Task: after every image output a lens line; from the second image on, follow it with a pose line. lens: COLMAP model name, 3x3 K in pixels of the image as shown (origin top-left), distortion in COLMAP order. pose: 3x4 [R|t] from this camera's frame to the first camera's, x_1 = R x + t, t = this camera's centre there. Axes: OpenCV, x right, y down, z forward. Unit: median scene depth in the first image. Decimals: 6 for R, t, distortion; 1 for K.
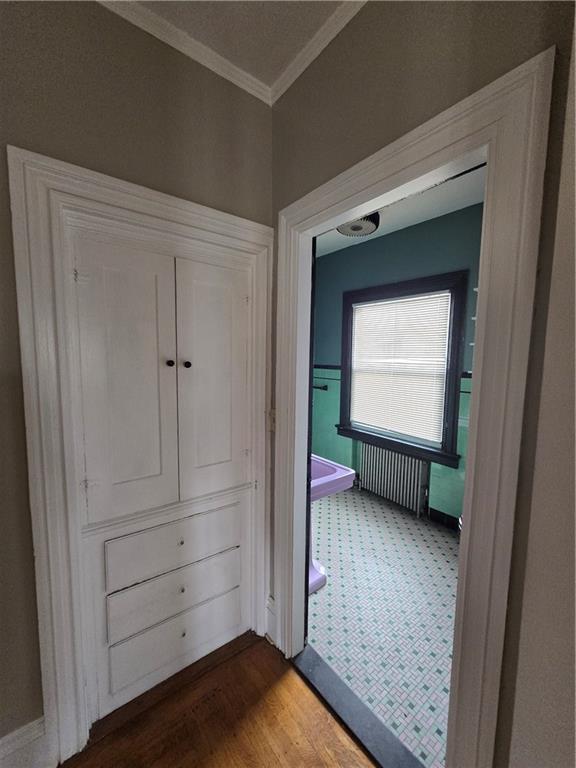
lens RADIAL K [[316.6, 0, 292.6], [0, 316.6, 385.0], [0, 0, 1]] dist [0.001194, 0.000737]
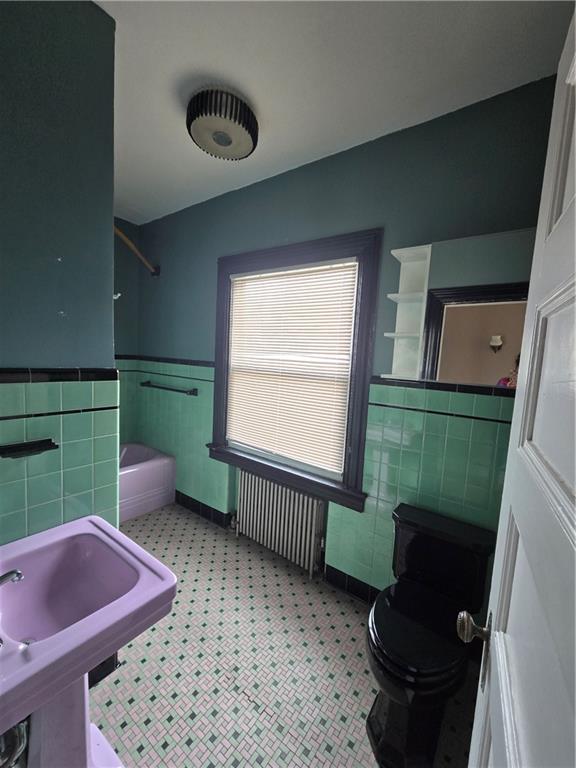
lens RADIAL K [[316.6, 0, 292.6], [0, 316.6, 385.0], [0, 0, 1]] dist [0.001194, 0.000737]
pose [[0.960632, 0.012569, 0.277538, 0.153615], [-0.014747, 0.999875, 0.005759, -0.018458], [-0.277431, -0.009625, 0.960697, 0.331551]]
